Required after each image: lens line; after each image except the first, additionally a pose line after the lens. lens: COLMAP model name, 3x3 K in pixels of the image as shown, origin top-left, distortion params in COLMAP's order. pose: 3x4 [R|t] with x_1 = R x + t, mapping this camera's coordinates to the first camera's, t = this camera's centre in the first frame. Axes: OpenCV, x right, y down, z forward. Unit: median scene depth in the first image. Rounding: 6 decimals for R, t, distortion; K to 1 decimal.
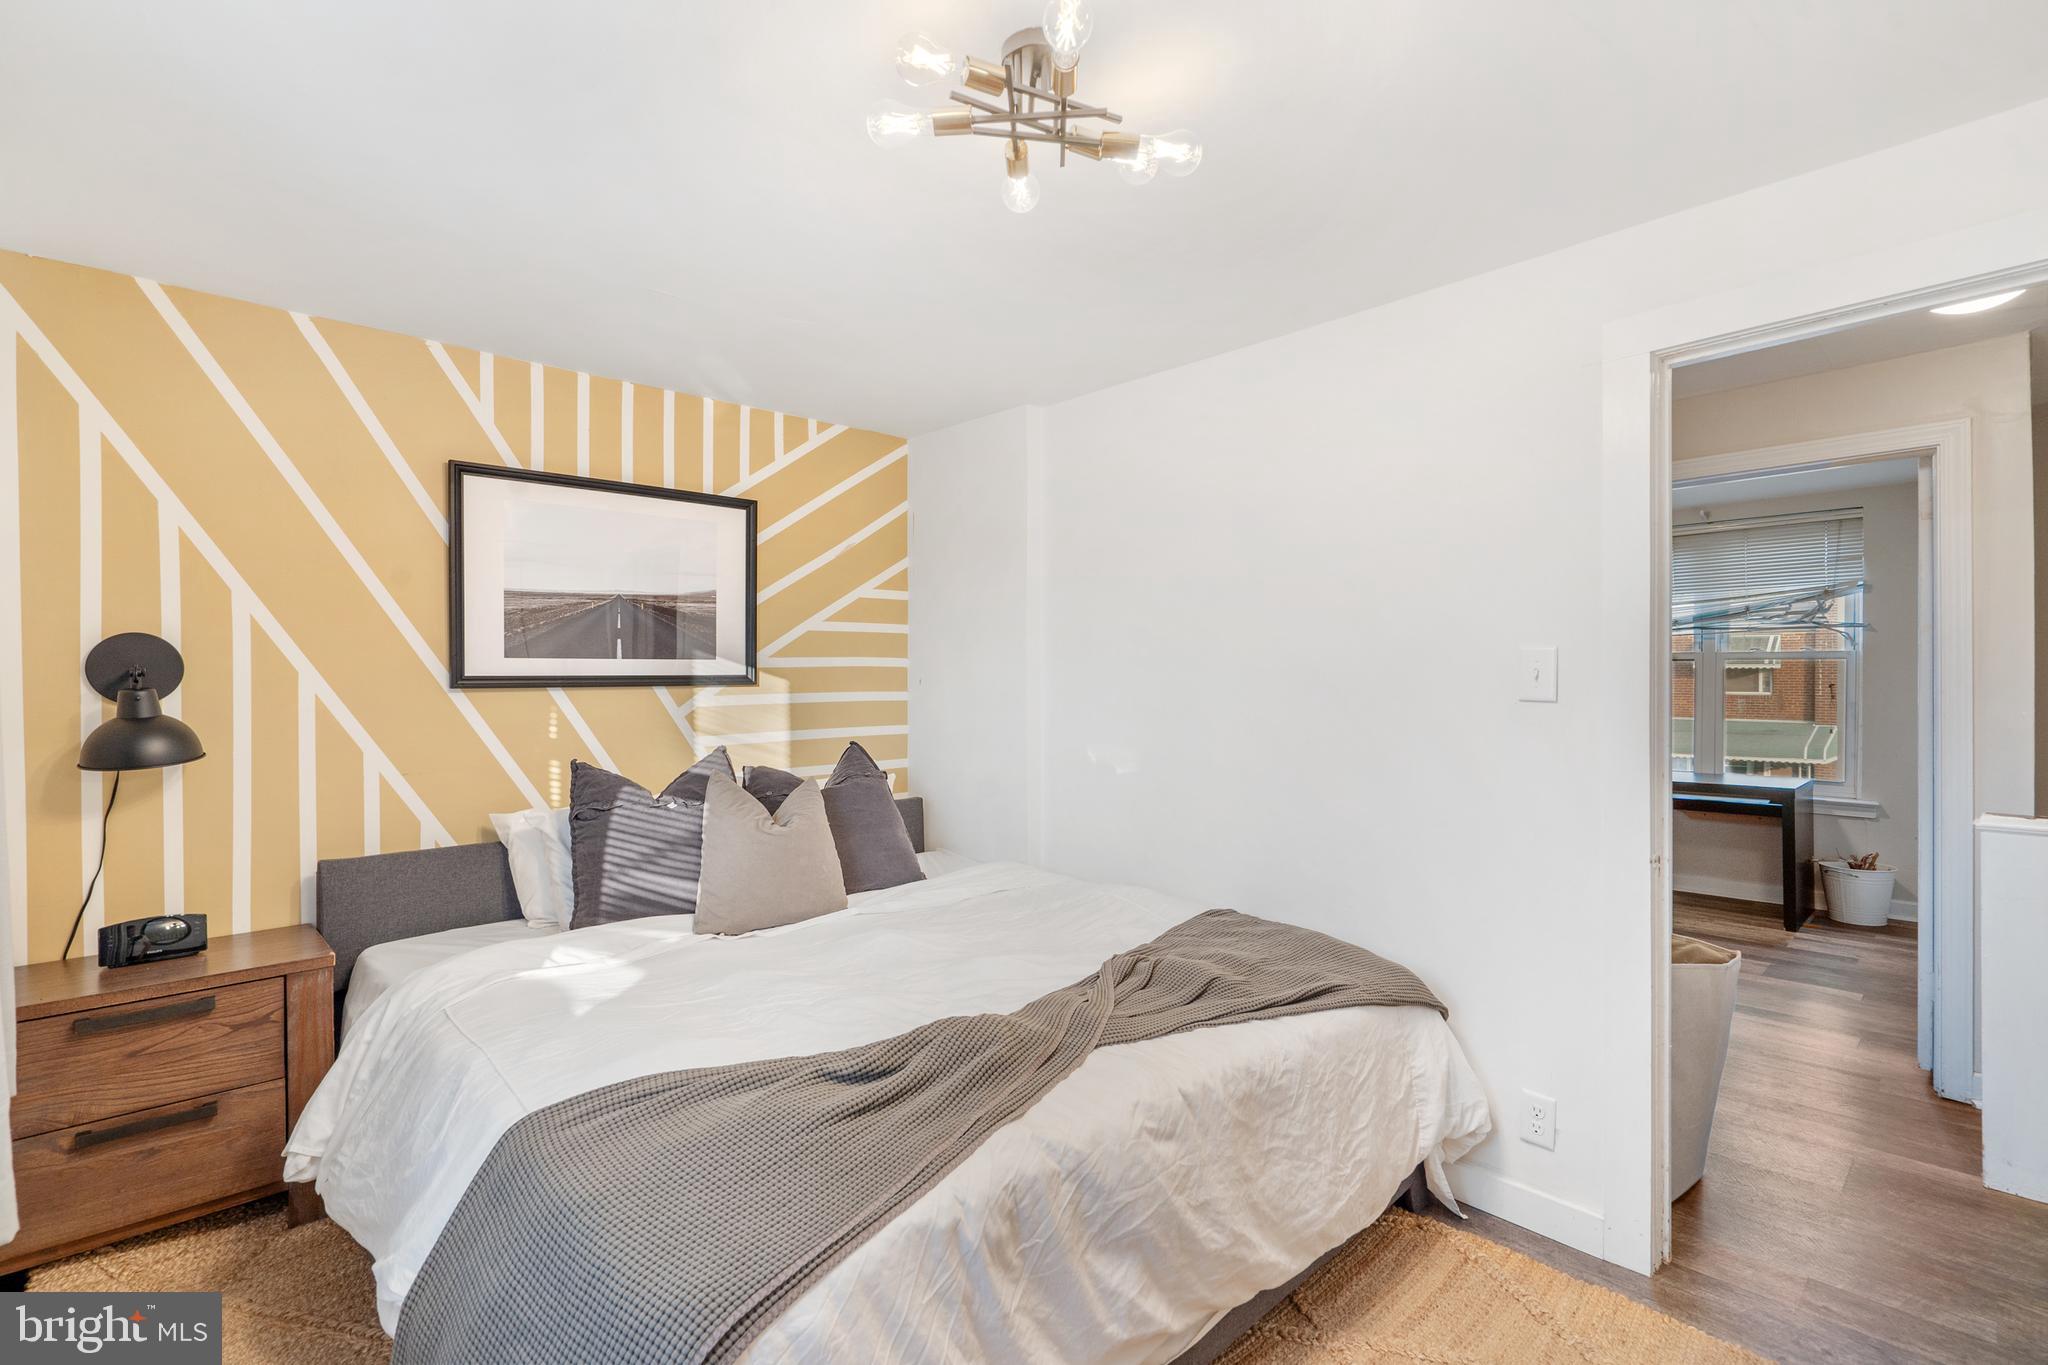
lens RADIAL K [[922.6, 0, 1026.3], [0, 922.6, 687.0], [0, 0, 1]] dist [-0.000979, -0.000062]
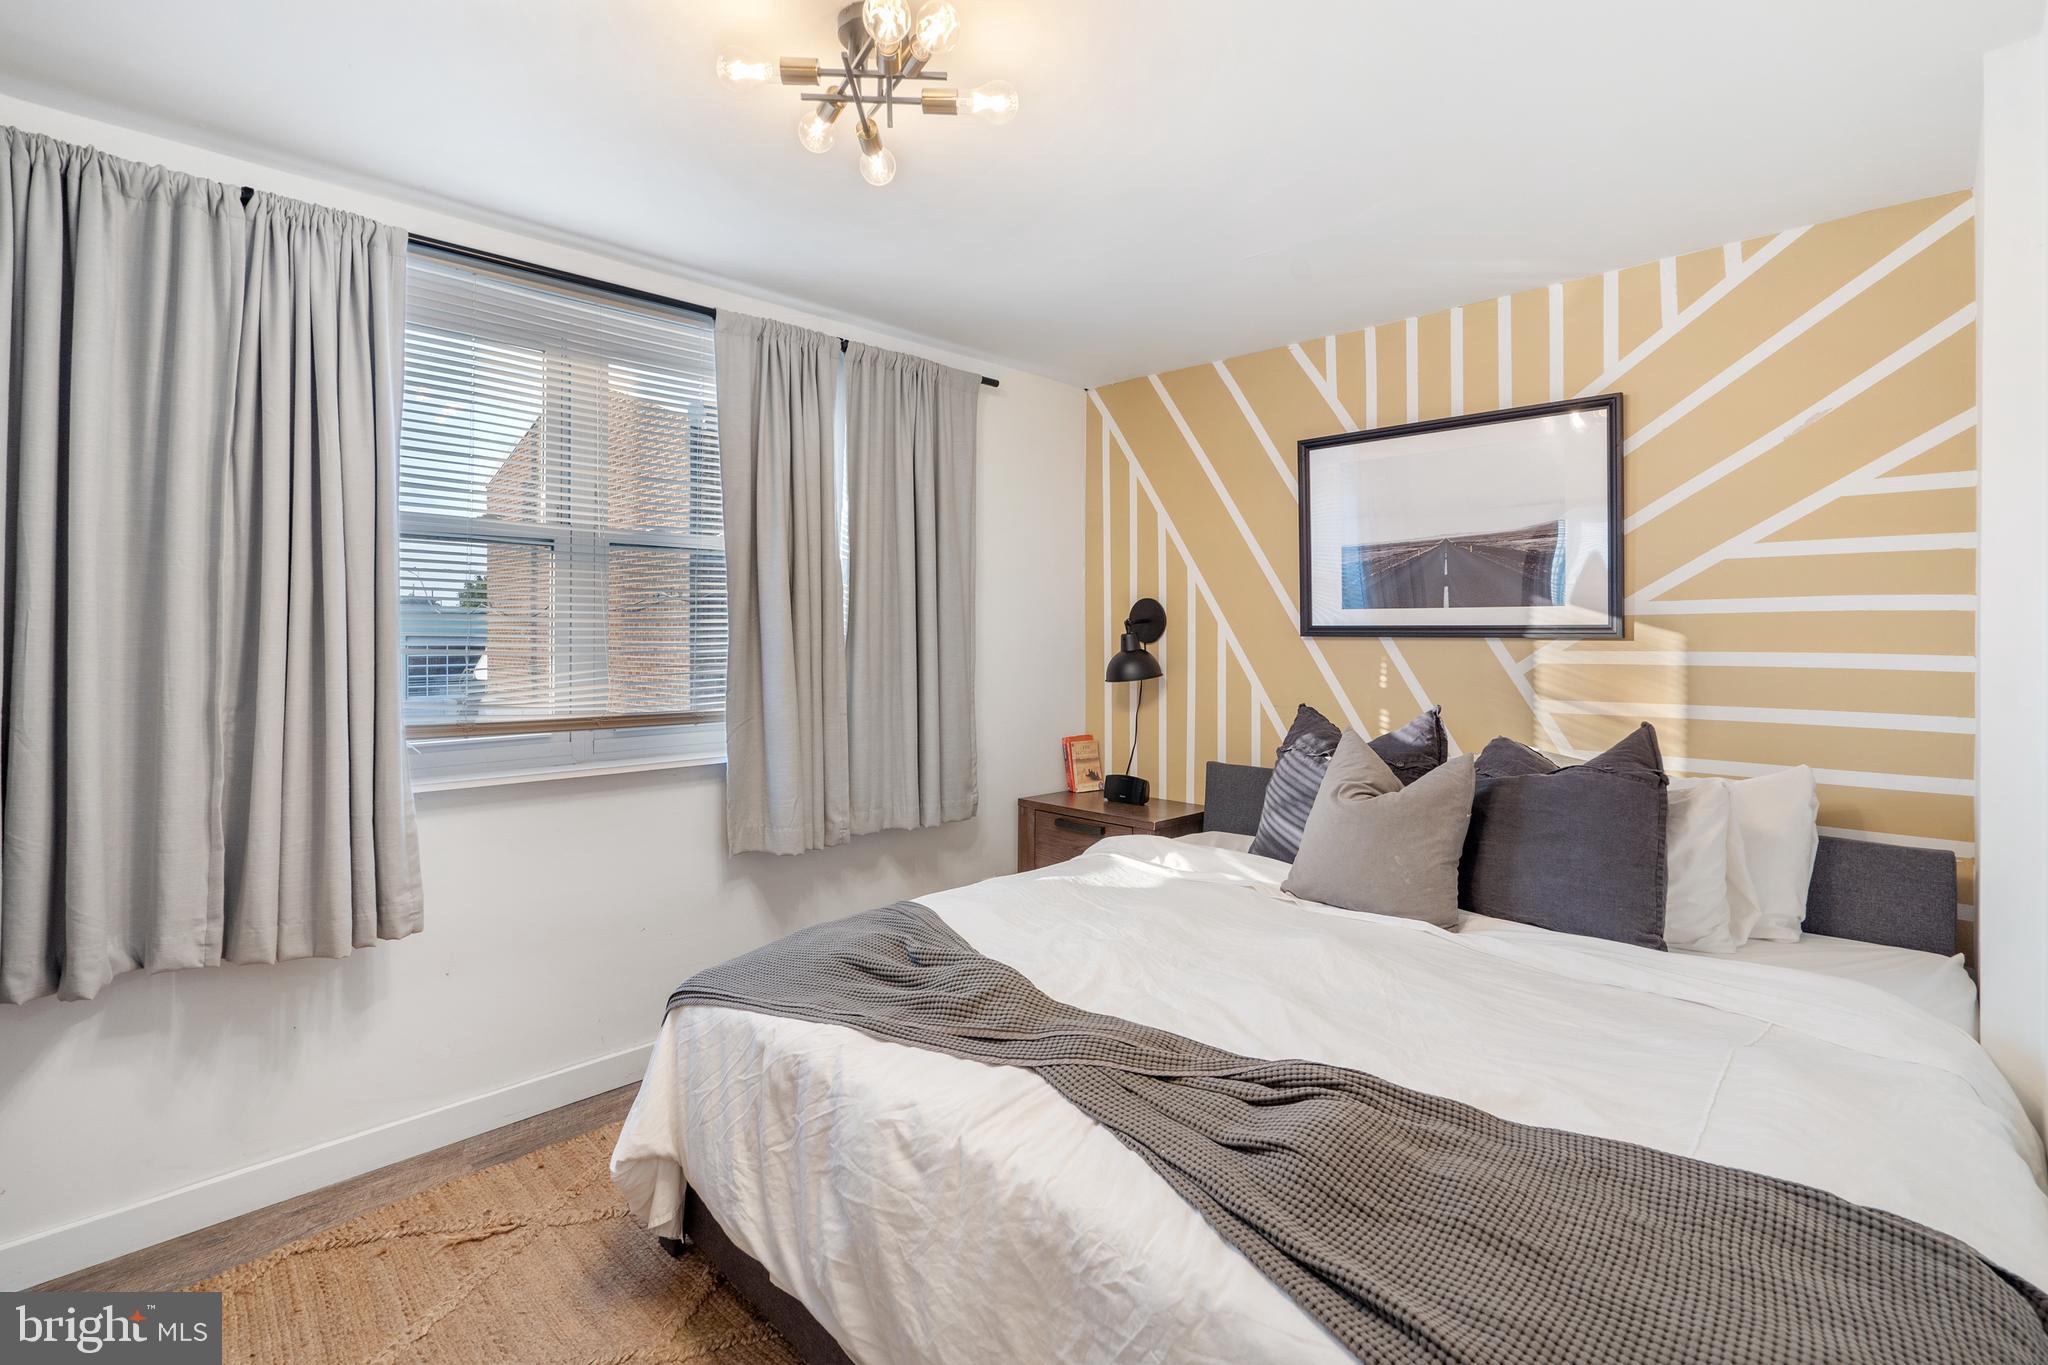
lens RADIAL K [[984.8, 0, 1018.5], [0, 984.8, 630.5], [0, 0, 1]] dist [-0.000437, 0.000433]
pose [[0.029045, 0.003974, -0.999570, 0.581029], [-0.017100, 0.999848, 0.003478, -0.004079], [0.999432, 0.016992, 0.029108, 0.580855]]
